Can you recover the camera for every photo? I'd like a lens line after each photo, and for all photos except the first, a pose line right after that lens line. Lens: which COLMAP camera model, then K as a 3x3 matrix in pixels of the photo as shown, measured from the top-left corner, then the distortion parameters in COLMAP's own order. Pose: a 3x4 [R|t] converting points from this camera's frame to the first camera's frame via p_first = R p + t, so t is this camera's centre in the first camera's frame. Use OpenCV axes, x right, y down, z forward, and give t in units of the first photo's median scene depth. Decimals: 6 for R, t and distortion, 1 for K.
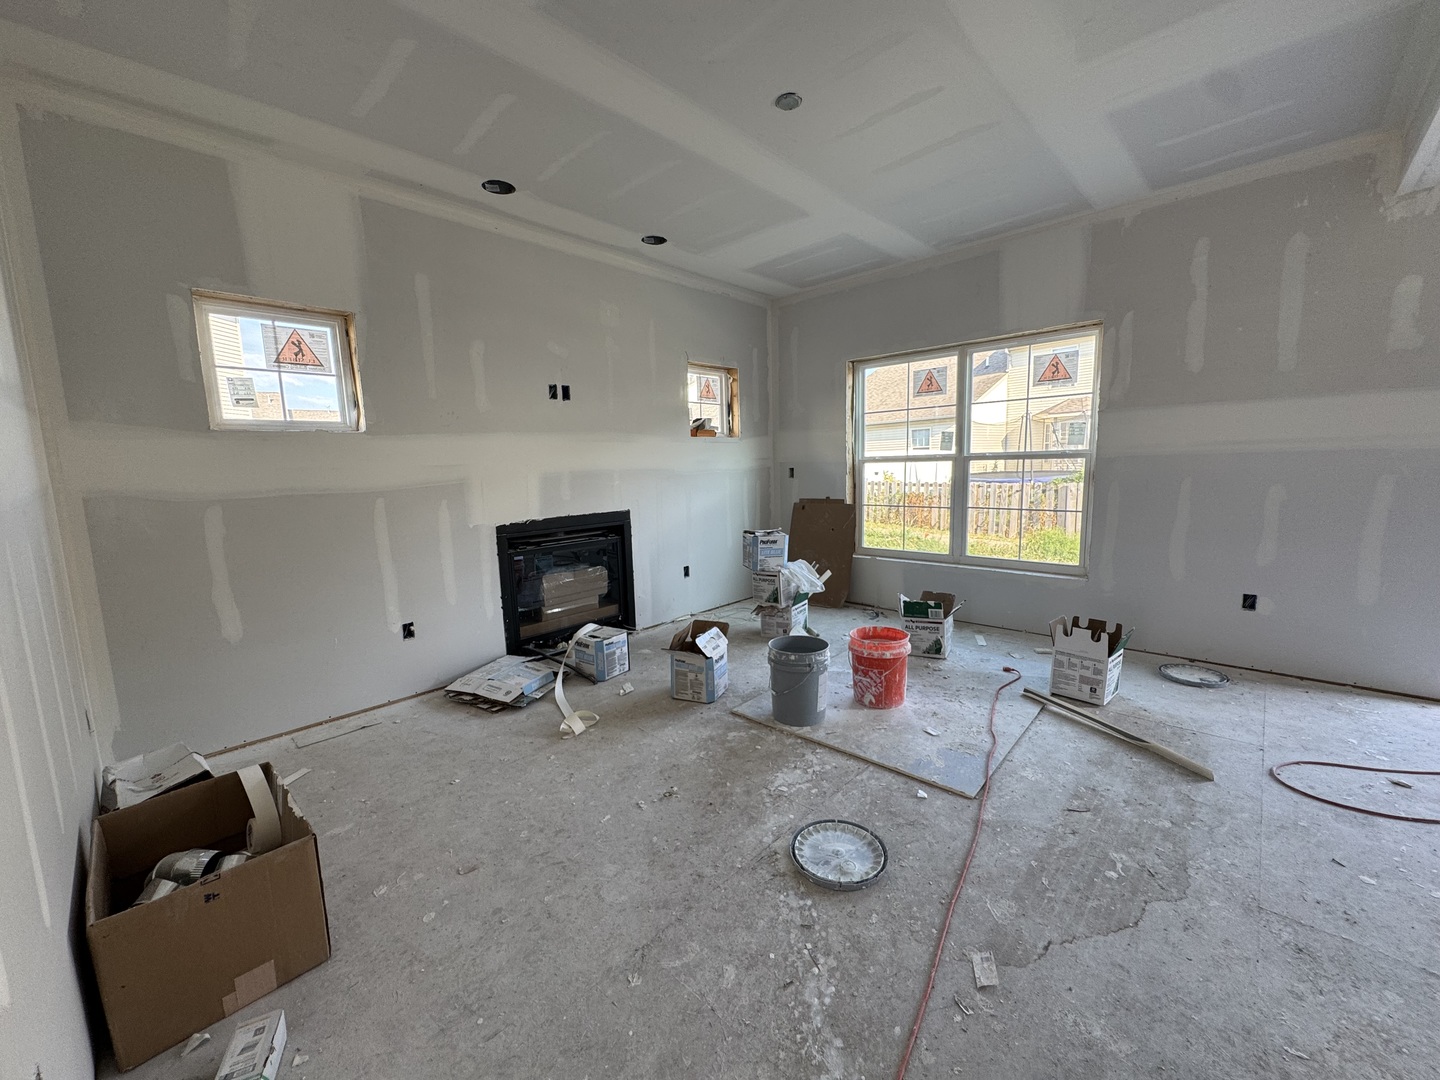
lens RADIAL K [[578.0, 0, 718.3], [0, 578.0, 539.7], [0, 0, 1]] dist [-0.002577, -0.000063]
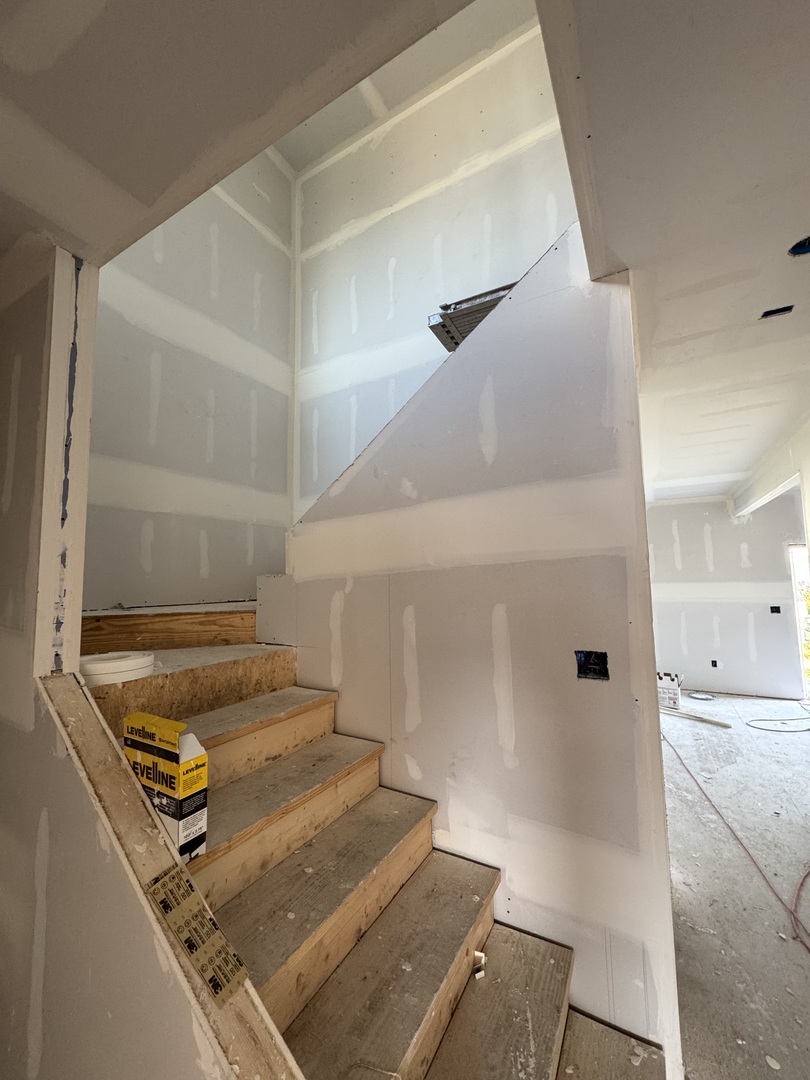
lens RADIAL K [[433.5, 0, 401.3], [0, 433.5, 540.2], [0, 0, 1]] dist [-0.002577, -0.000063]
pose [[0.971982, 0.024681, 0.233756, -1.161706], [0.030393, 0.972927, -0.229104, -0.029384], [-0.233082, 0.229790, 0.944918, -0.780606]]
